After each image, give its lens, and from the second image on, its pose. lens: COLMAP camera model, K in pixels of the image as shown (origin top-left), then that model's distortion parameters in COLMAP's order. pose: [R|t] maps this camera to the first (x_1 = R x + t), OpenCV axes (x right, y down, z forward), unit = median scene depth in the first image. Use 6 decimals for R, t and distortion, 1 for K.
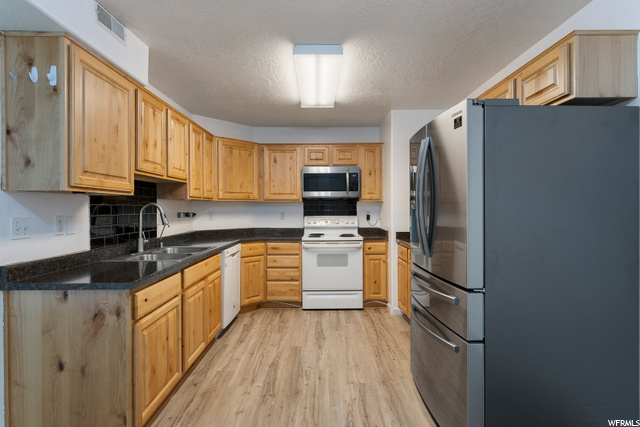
lens RADIAL K [[327.6, 0, 320.2], [0, 327.6, 209.5], [0, 0, 1]] dist [0.002783, 0.000522]
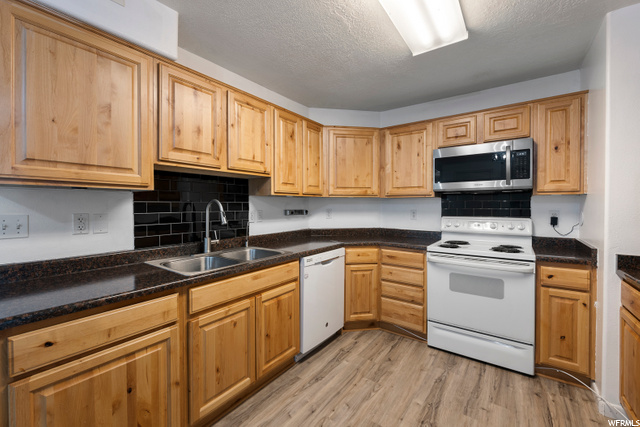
lens RADIAL K [[264.2, 0, 319.6], [0, 264.2, 208.5], [0, 0, 1]] dist [-0.003366, -0.000882]
pose [[0.806166, 0.010225, -0.591601, 0.097008], [-0.004874, 0.999932, 0.010641, -0.003040], [0.591669, -0.005695, 0.806161, 0.392613]]
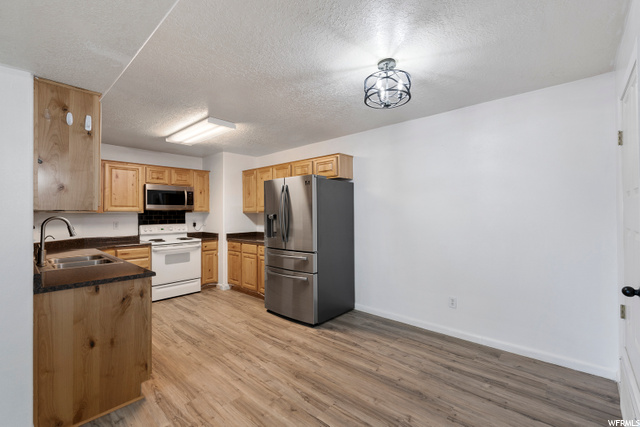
lens RADIAL K [[282.3, 0, 322.1], [0, 282.3, 211.4], [0, 0, 1]] dist [0.000892, -0.000126]
pose [[0.673612, 0.005019, 0.739068, -0.407937], [0.006715, 0.999894, -0.012911, -0.013088], [-0.739054, 0.013660, 0.673507, -0.180843]]
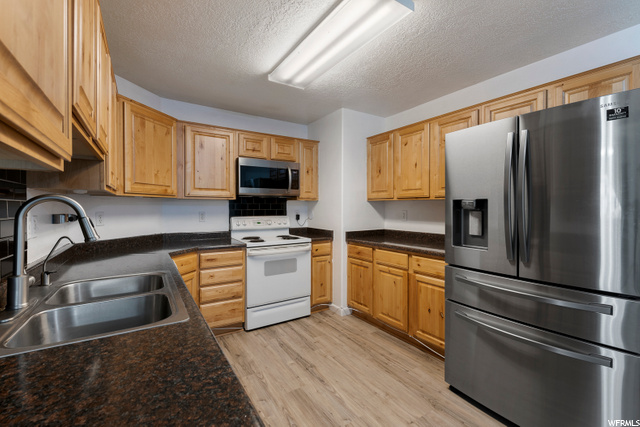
lens RADIAL K [[276.6, 0, 319.8], [0, 276.6, 210.1], [0, 0, 1]] dist [0.000585, -0.000060]
pose [[0.842945, -0.001529, 0.537998, -0.273736], [-0.001327, 0.999987, 0.004920, -0.000876], [-0.537999, -0.004861, 0.842932, 0.322444]]
